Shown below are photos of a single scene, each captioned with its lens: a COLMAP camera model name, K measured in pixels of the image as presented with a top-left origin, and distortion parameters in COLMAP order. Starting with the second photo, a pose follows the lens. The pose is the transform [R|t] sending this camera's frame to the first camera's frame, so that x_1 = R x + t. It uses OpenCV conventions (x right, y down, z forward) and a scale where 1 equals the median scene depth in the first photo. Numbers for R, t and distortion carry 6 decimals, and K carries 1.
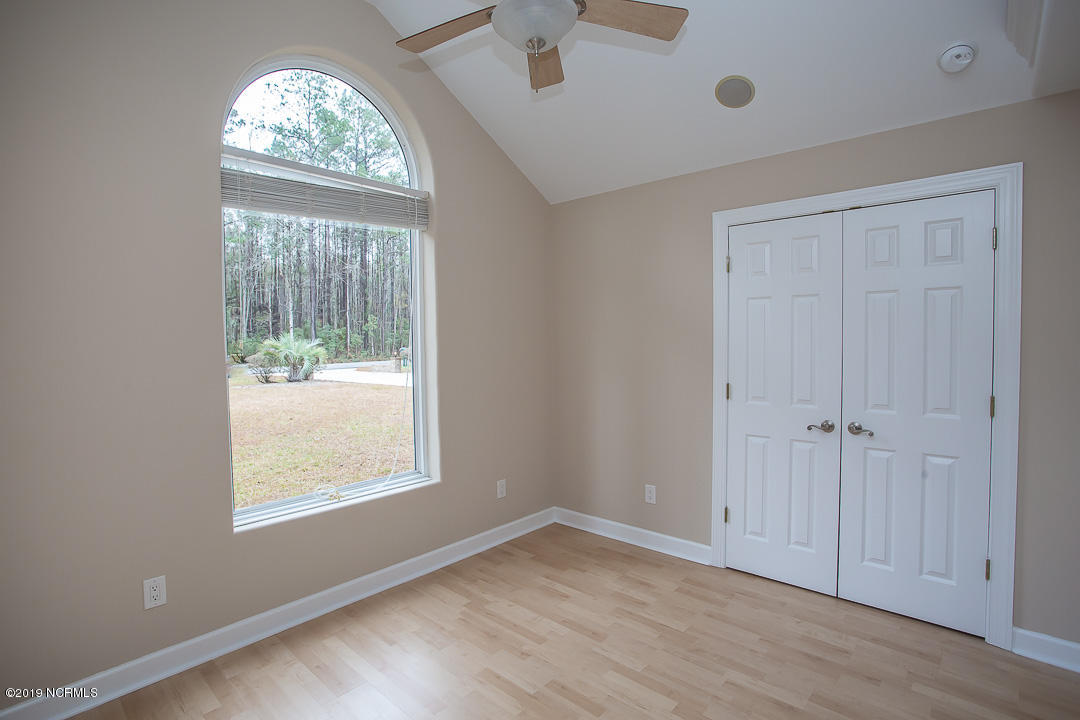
lens RADIAL K [[526.2, 0, 537.7], [0, 526.2, 357.1], [0, 0, 1]] dist [-0.040880, 0.008205]
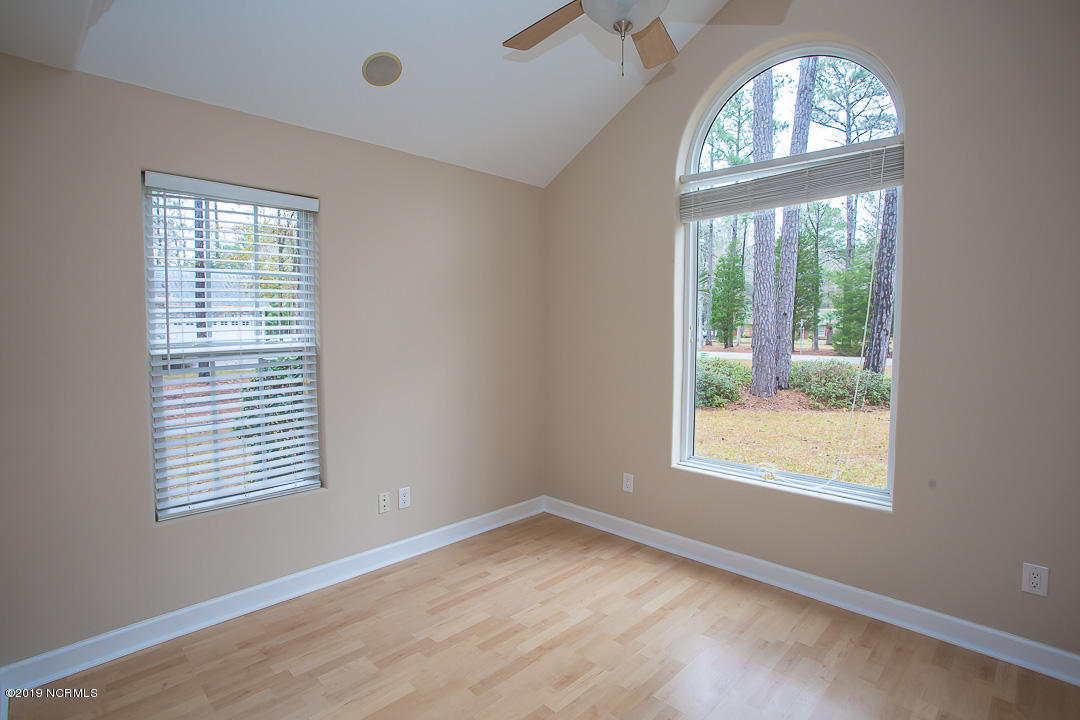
lens RADIAL K [[526.2, 0, 536.9], [0, 526.2, 359.2], [0, 0, 1]] dist [-0.040880, 0.008205]
pose [[-0.019265, 0.078754, -0.996708, 0.641250], [-0.040943, 0.995995, 0.079489, -0.029000], [0.998976, 0.042340, -0.015963, 0.553489]]
